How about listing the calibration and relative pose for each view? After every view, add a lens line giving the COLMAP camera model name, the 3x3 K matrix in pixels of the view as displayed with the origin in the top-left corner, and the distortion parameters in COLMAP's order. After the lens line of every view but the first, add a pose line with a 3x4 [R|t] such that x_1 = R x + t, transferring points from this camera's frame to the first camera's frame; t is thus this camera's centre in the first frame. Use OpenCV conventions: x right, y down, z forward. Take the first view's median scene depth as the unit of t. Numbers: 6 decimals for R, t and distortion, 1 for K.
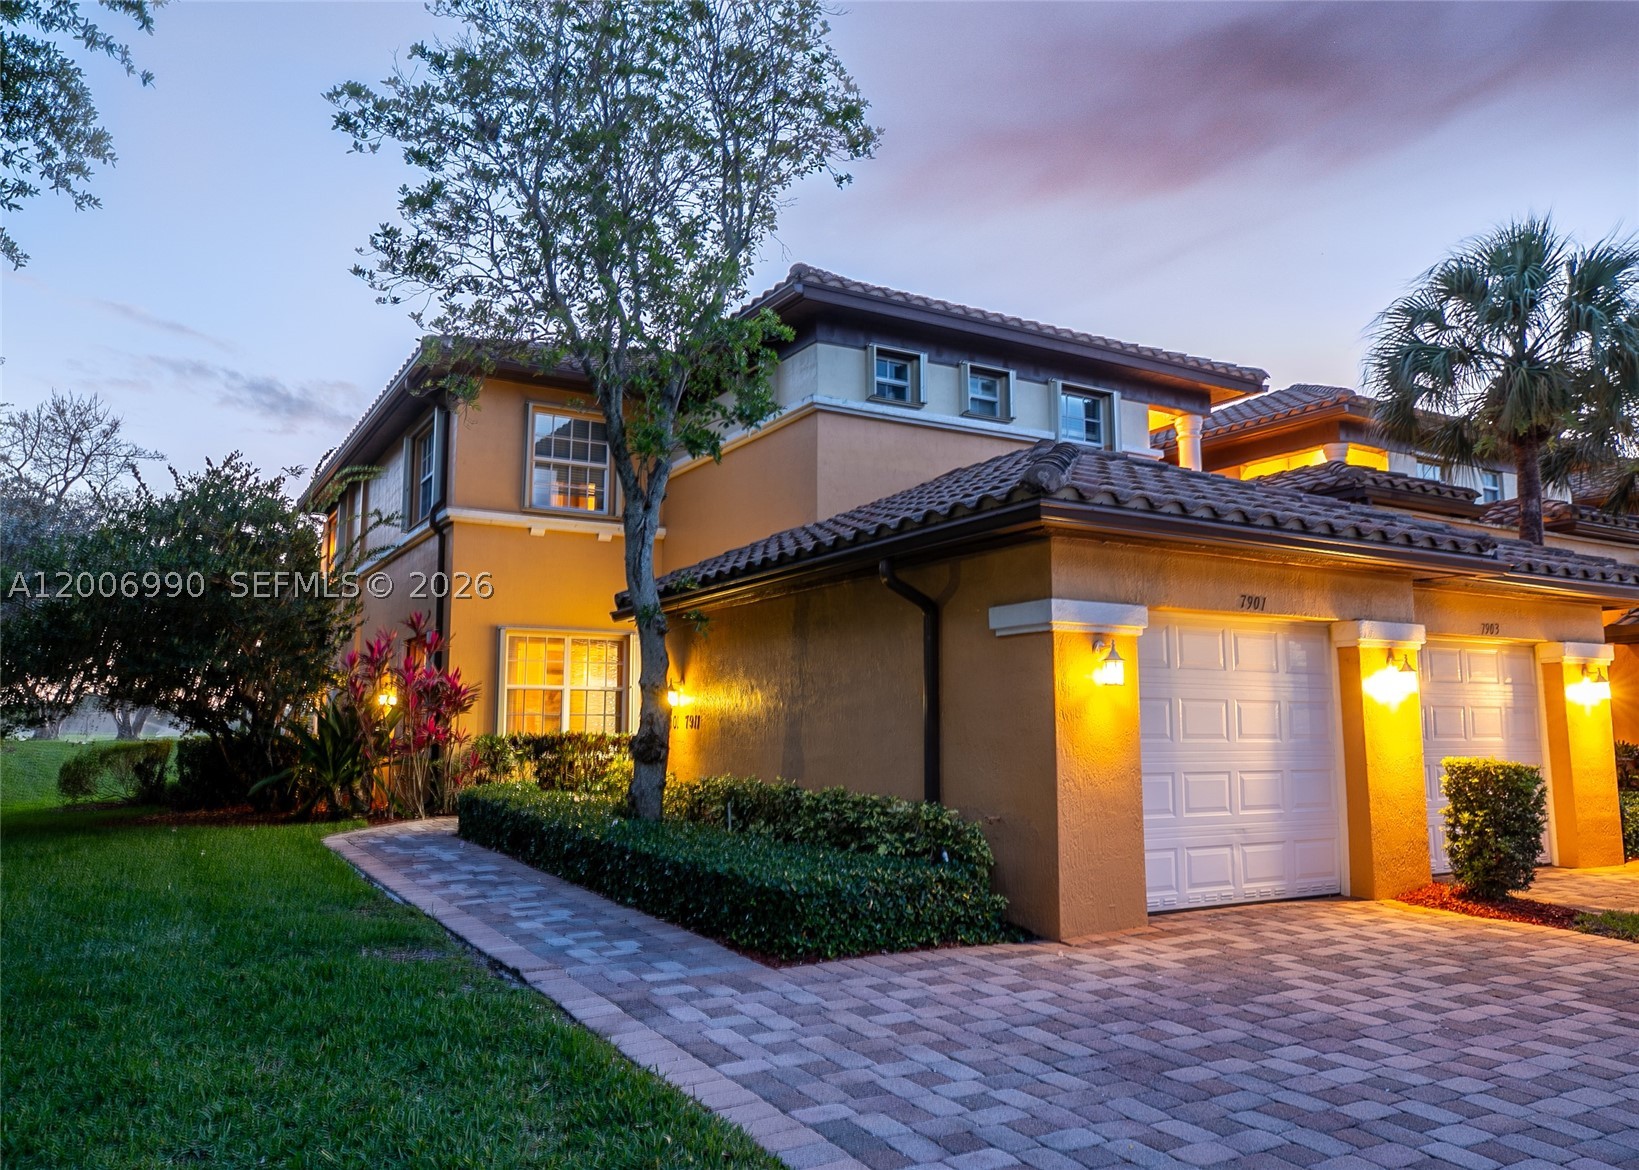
lens RADIAL K [[1114.8, 0, 819.5], [0, 1114.8, 585.0], [0, 0, 1]] dist [0.004235, 0.003429]
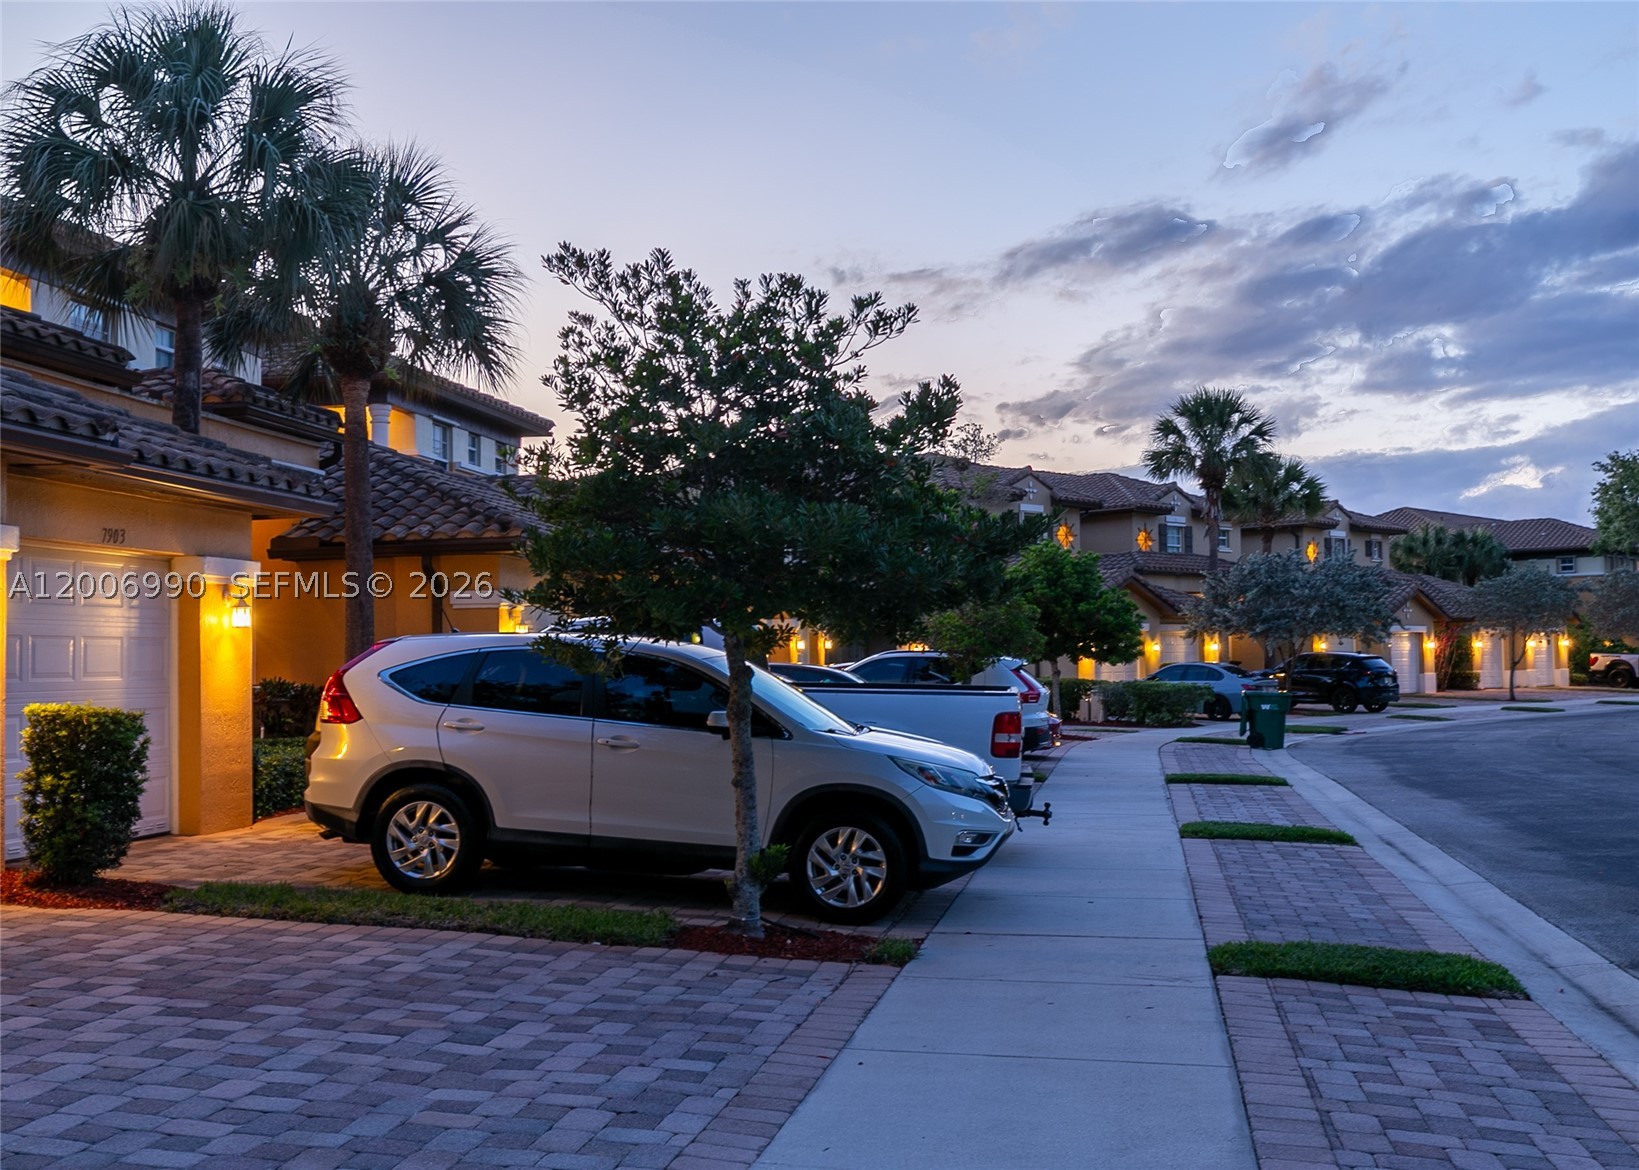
lens RADIAL K [[1690.6, 0, 819.5], [0, 1690.6, 585.0], [0, 0, 1]] dist [0.000224, 0.009558]
pose [[0.689542, 0.025161, 0.723809, 0.098585], [-0.085449, 0.995242, 0.046807, -0.023574], [-0.719187, -0.094125, 0.688411, -0.154876]]
